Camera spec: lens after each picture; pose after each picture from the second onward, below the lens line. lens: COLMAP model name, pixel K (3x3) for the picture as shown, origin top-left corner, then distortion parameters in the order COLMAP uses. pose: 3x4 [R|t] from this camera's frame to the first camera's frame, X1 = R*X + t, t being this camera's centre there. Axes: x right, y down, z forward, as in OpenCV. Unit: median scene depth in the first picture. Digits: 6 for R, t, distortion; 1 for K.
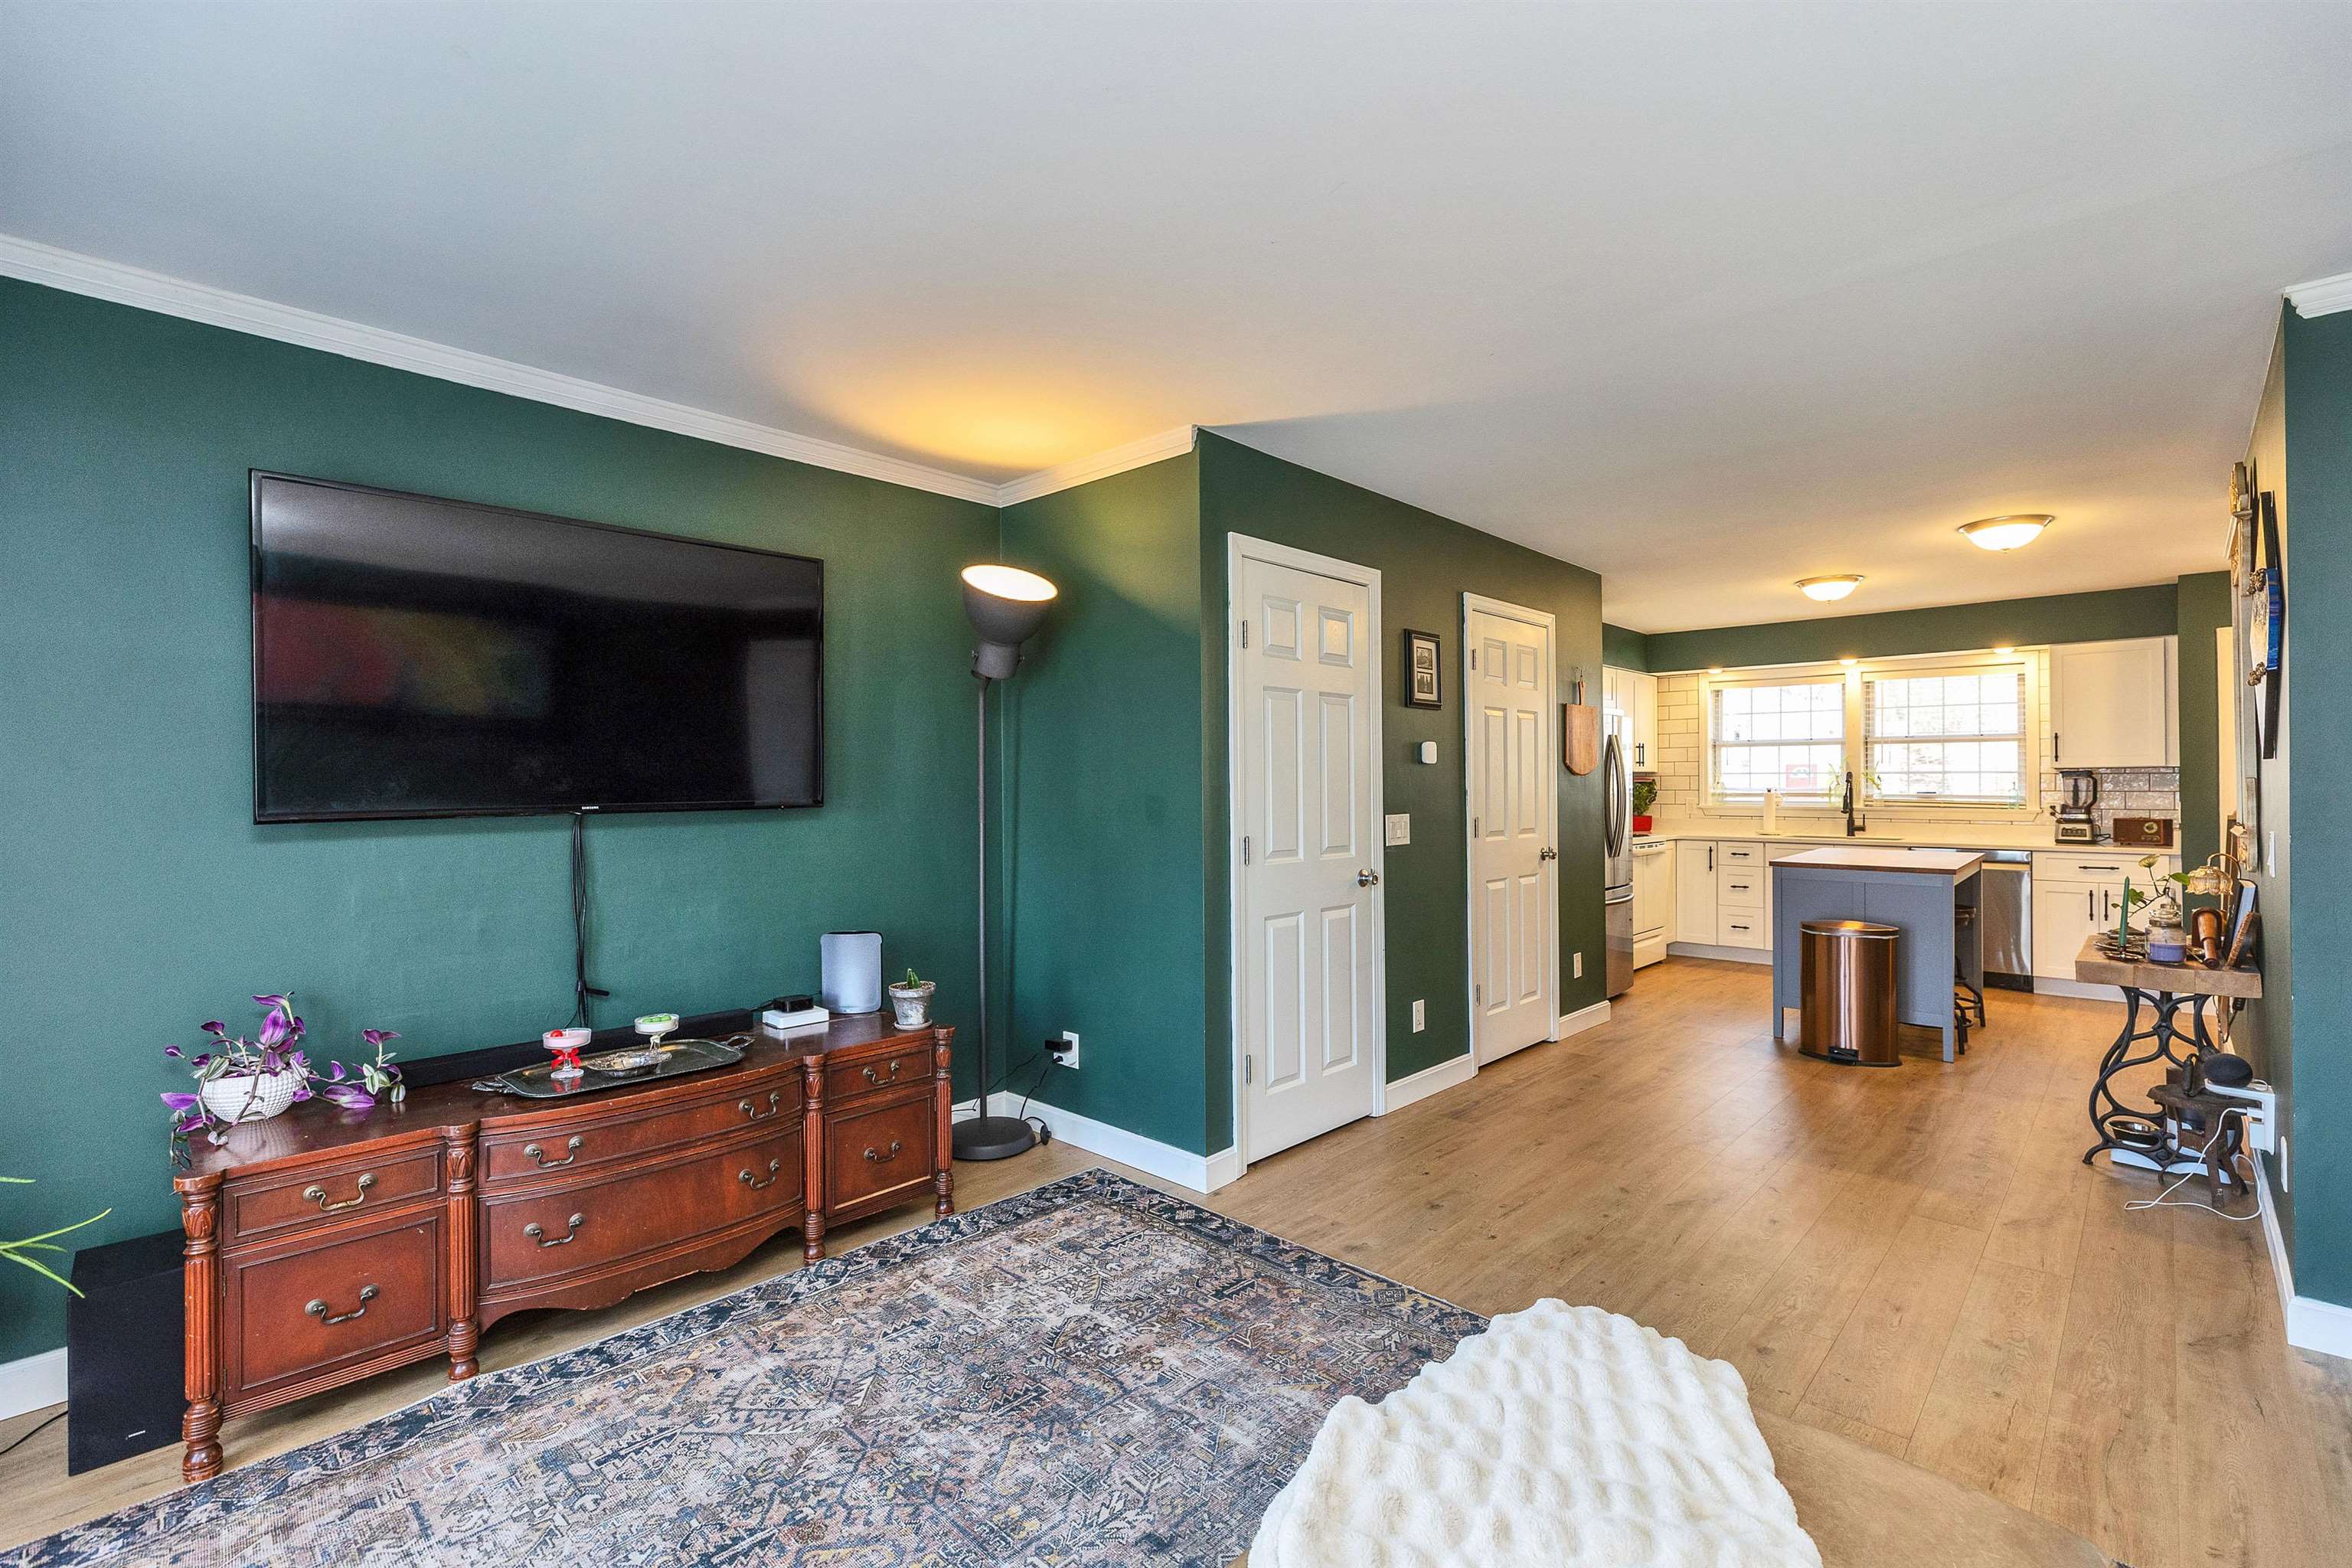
lens RADIAL K [[1049.2, 0, 1186.7], [0, 1049.2, 782.3], [0, 0, 1]] dist [0.005736, 0.000116]
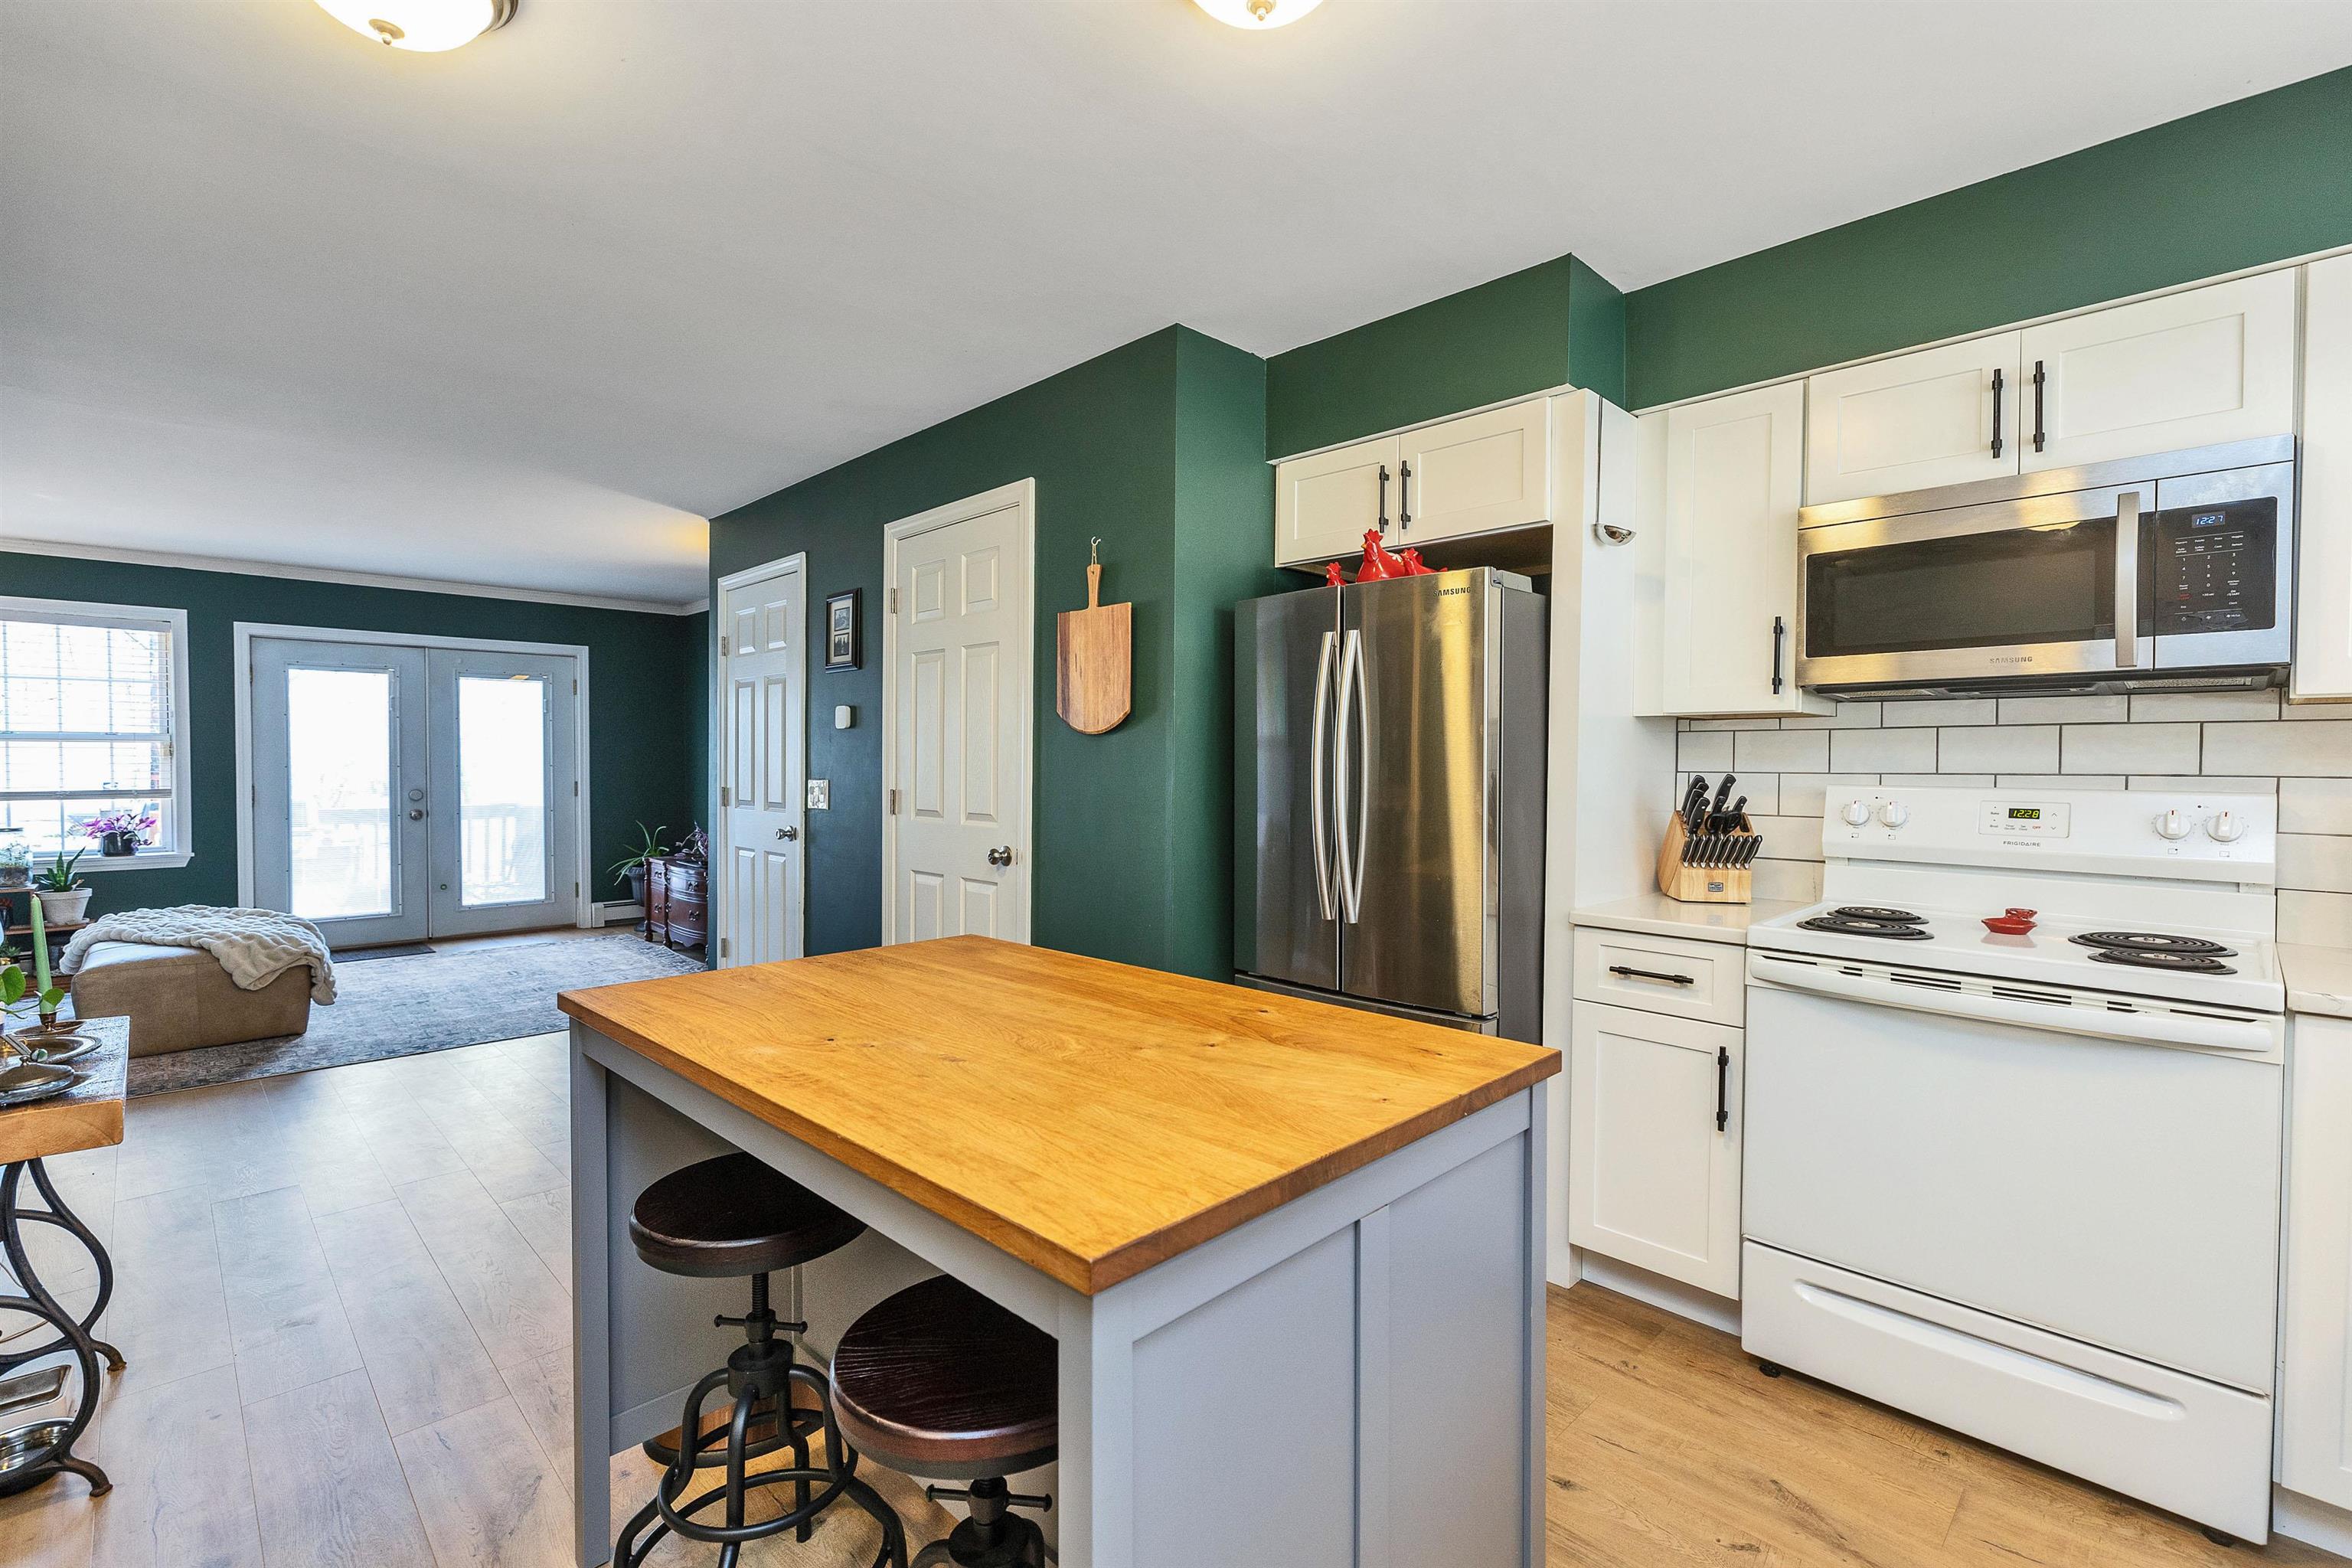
lens RADIAL K [[1050.1, 0, 1173.2], [0, 1050.1, 776.6], [0, 0, 1]] dist [0.002569, -0.000016]
pose [[-0.044139, 0.021160, -0.998801, 1.577372], [-0.001770, 0.999772, 0.021259, 0.007045], [0.999024, 0.002706, -0.044091, 1.803074]]
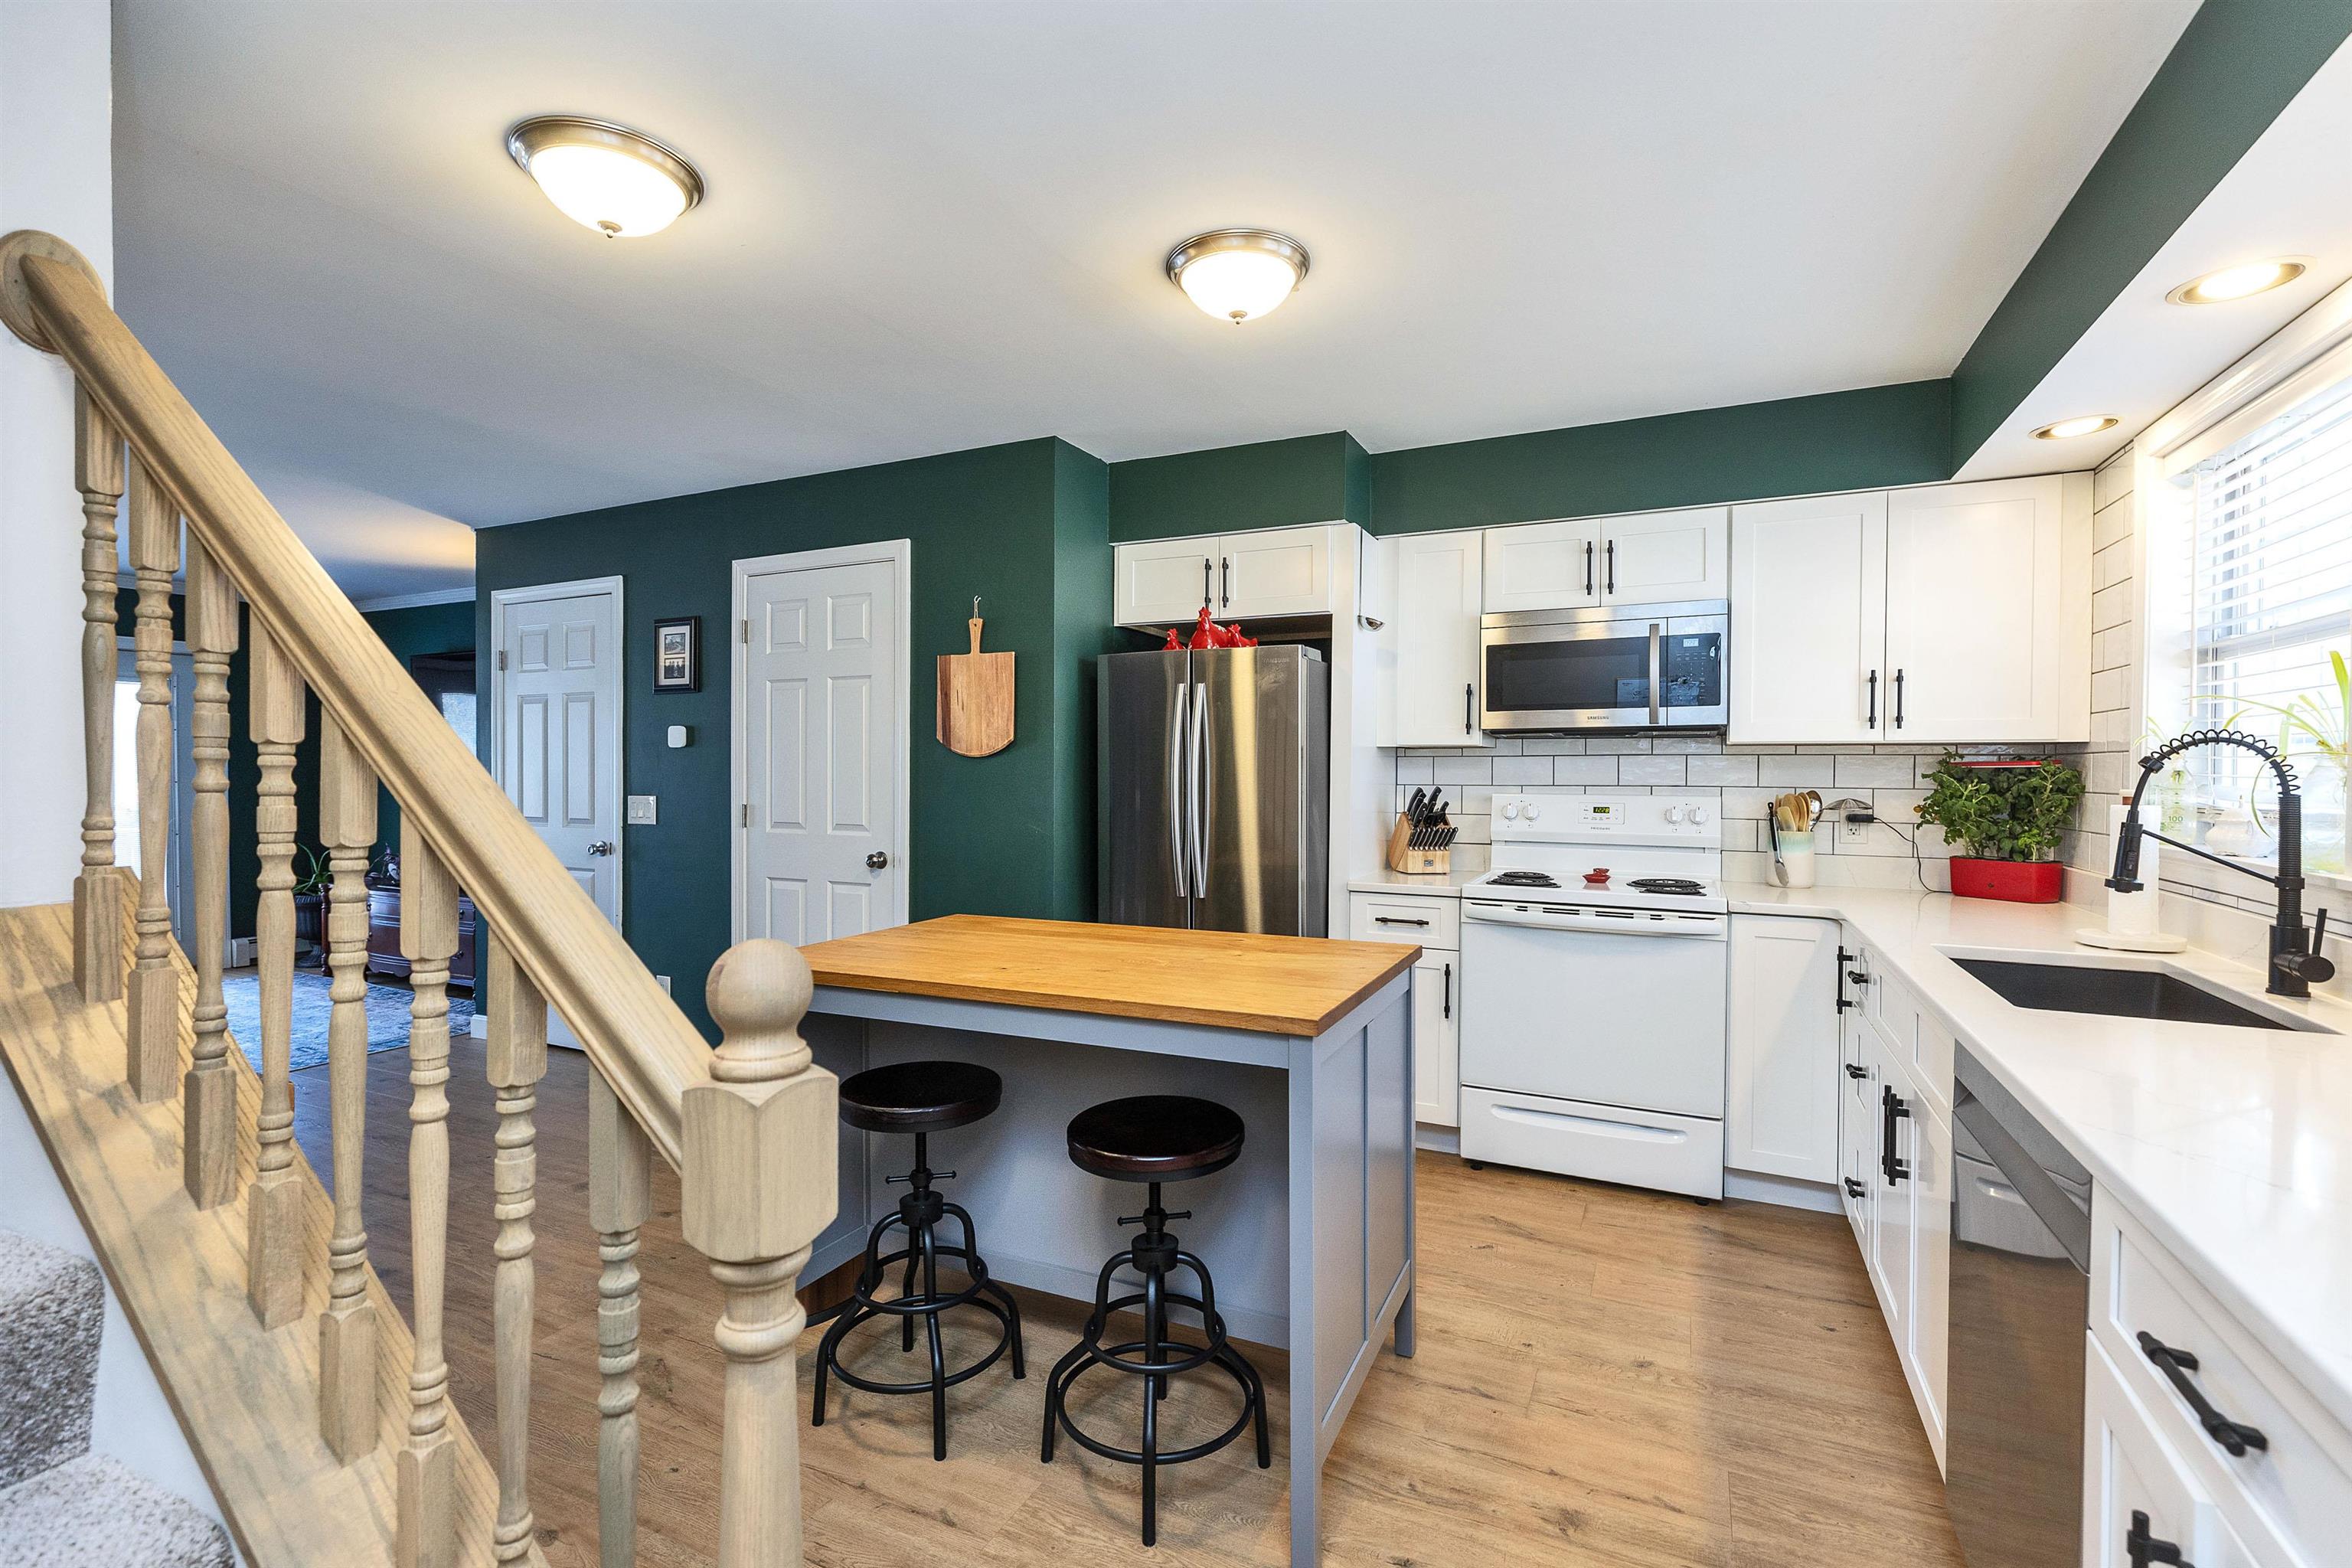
lens RADIAL K [[1049.2, 0, 1186.7], [0, 1049.2, 782.3], [0, 0, 1]] dist [0.005736, 0.000116]
pose [[0.300073, 0.017545, -0.953755, 1.808319], [-0.001932, 0.999840, 0.017785, -0.003978], [0.953914, -0.003494, 0.300058, 1.563452]]
